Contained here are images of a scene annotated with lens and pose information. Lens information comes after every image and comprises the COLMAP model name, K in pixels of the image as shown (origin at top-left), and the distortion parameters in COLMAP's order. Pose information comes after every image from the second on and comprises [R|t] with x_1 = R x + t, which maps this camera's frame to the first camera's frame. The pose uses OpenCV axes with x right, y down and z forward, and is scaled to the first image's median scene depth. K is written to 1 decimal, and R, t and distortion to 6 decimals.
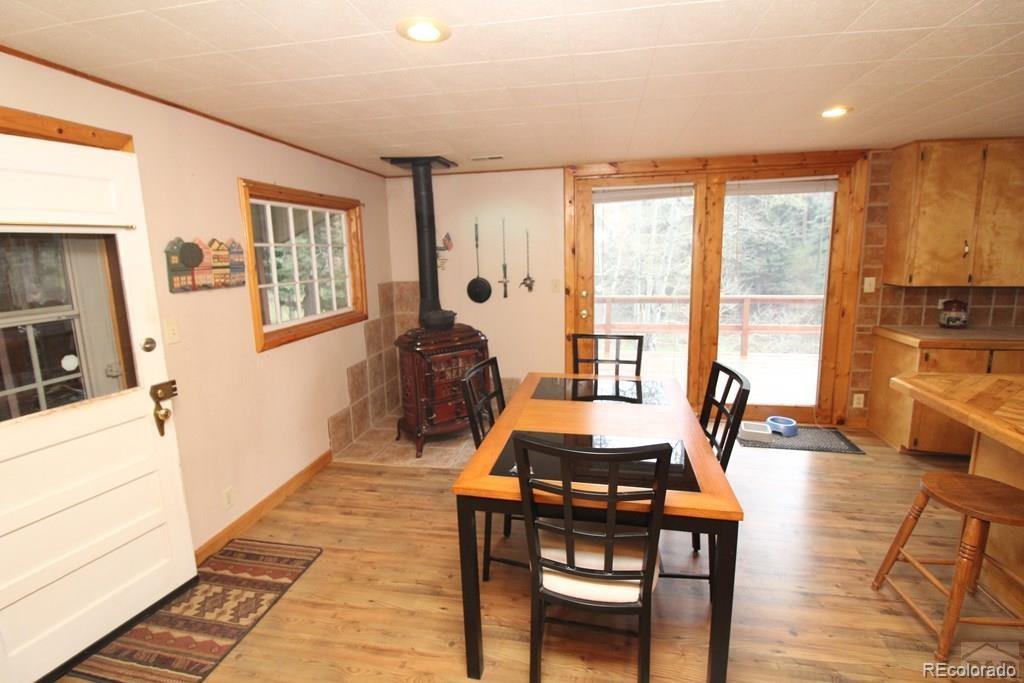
lens RADIAL K [[467.4, 0, 509.4], [0, 467.4, 327.3], [0, 0, 1]] dist [-0.001487, -0.012631]
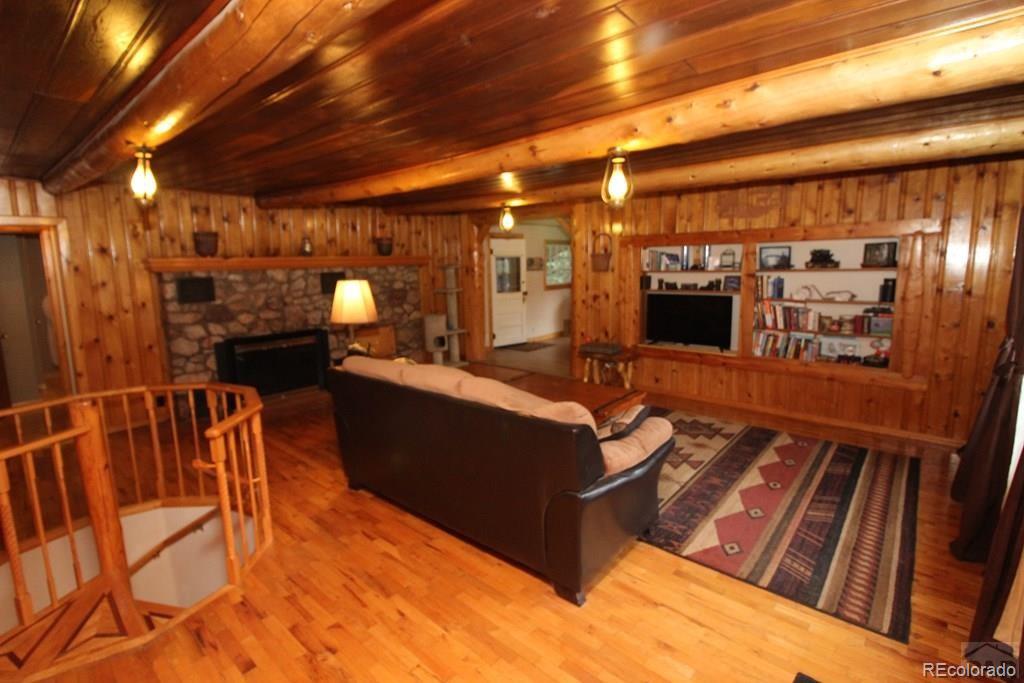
lens RADIAL K [[467.4, 0, 509.4], [0, 467.4, 327.3], [0, 0, 1]] dist [-0.001487, -0.012631]
pose [[0.862040, 0.078549, -0.500717, 0.657085], [-0.080846, 0.996579, 0.017152, 0.195848], [0.500351, 0.025695, 0.865441, -1.399656]]
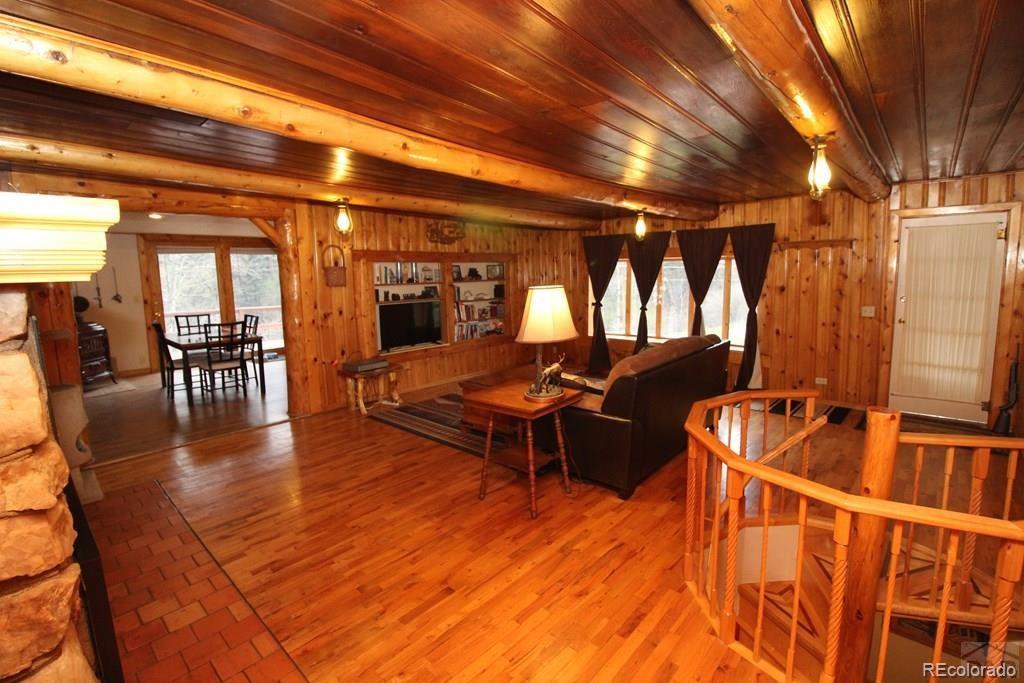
lens RADIAL K [[467.4, 0, 509.4], [0, 467.4, 327.3], [0, 0, 1]] dist [-0.001487, -0.012631]
pose [[0.521900, -0.081346, 0.849119, -0.680261], [0.137509, 0.990446, 0.010367, 0.194709], [-0.841850, 0.111351, 0.528099, -1.114579]]
